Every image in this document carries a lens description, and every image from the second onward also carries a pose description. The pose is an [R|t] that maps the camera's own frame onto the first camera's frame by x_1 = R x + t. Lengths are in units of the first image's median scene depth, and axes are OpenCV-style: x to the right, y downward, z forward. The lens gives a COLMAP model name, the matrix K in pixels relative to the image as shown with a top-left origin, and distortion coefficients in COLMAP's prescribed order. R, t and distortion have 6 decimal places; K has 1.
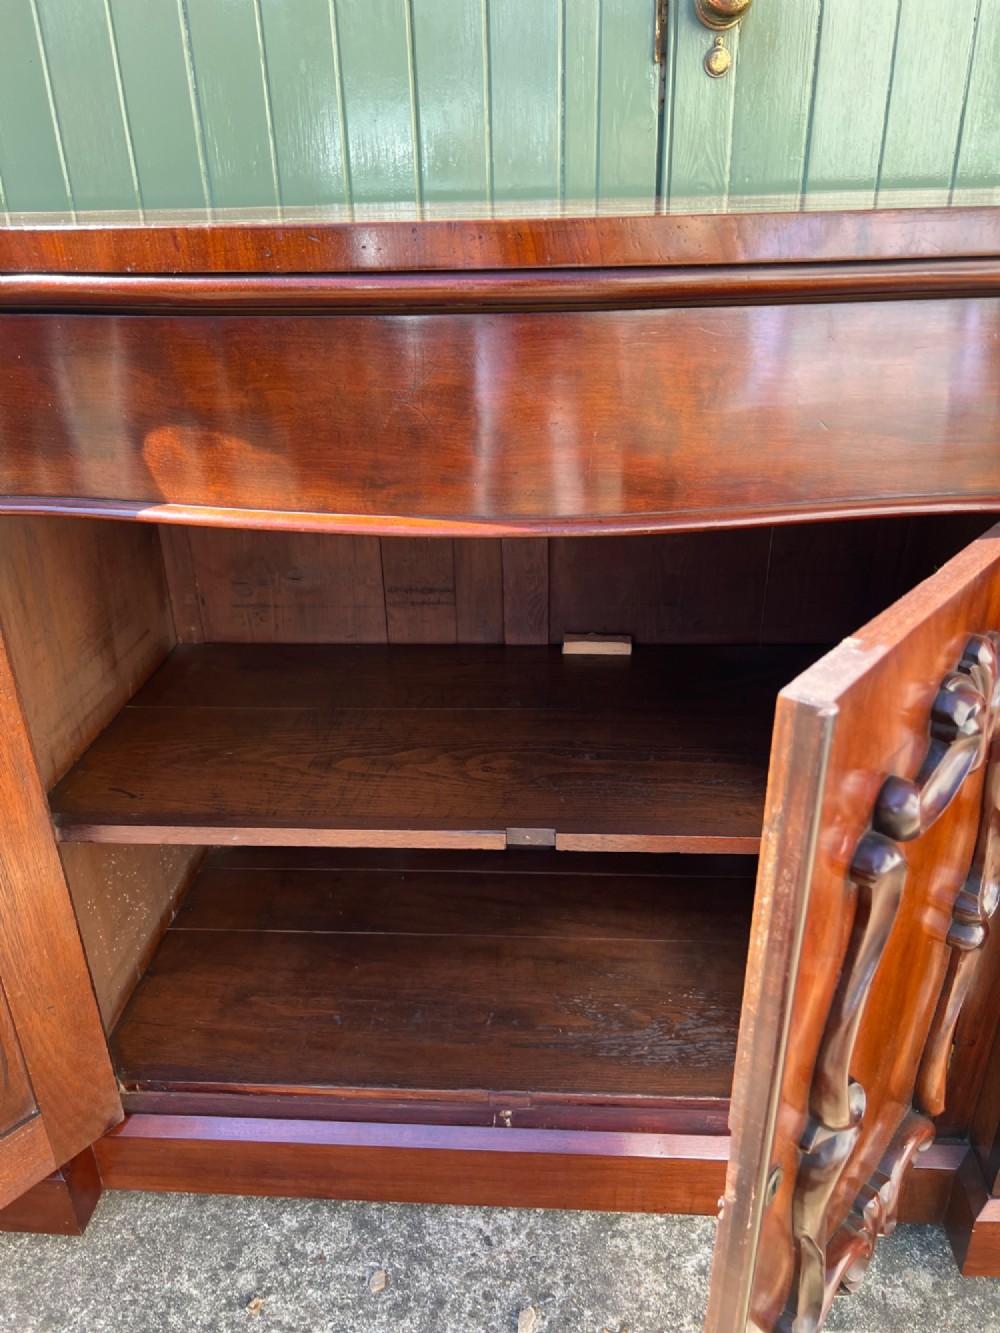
lens RADIAL K [[969.4, 0, 489.5], [0, 969.4, 667.9], [0, 0, 1]] dist [0.032320, -0.049355]
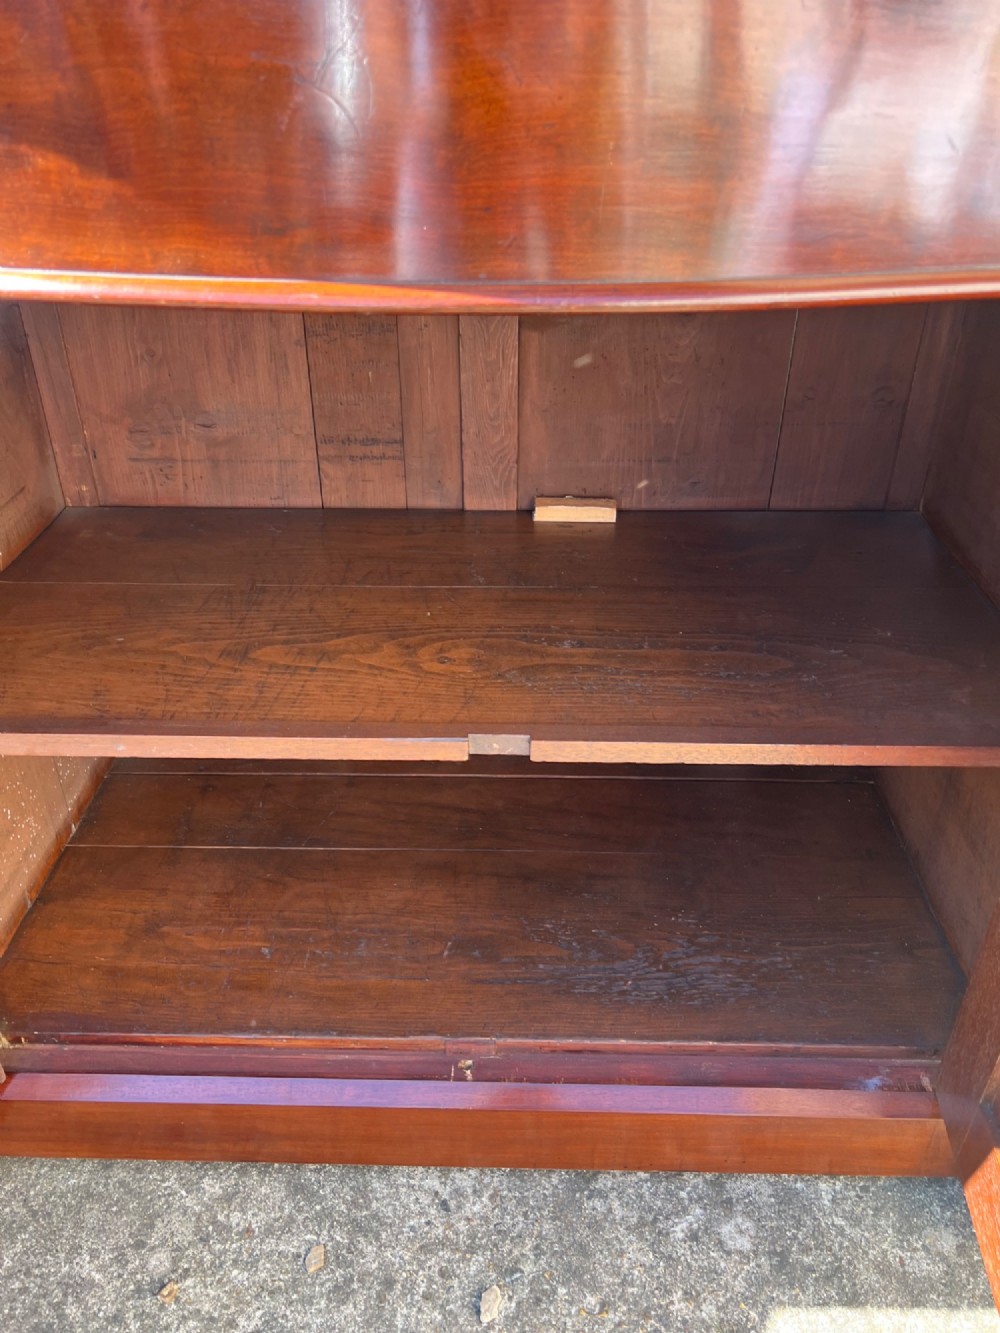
lens RADIAL K [[969.4, 0, 496.0], [0, 969.4, 654.3], [0, 0, 1]] dist [0.032320, -0.049355]
pose [[0.998612, -0.001373, 0.052658, -0.001330], [-0.004067, 0.994665, 0.103073, 0.016528], [-0.052518, -0.103144, 0.993279, 0.194836]]
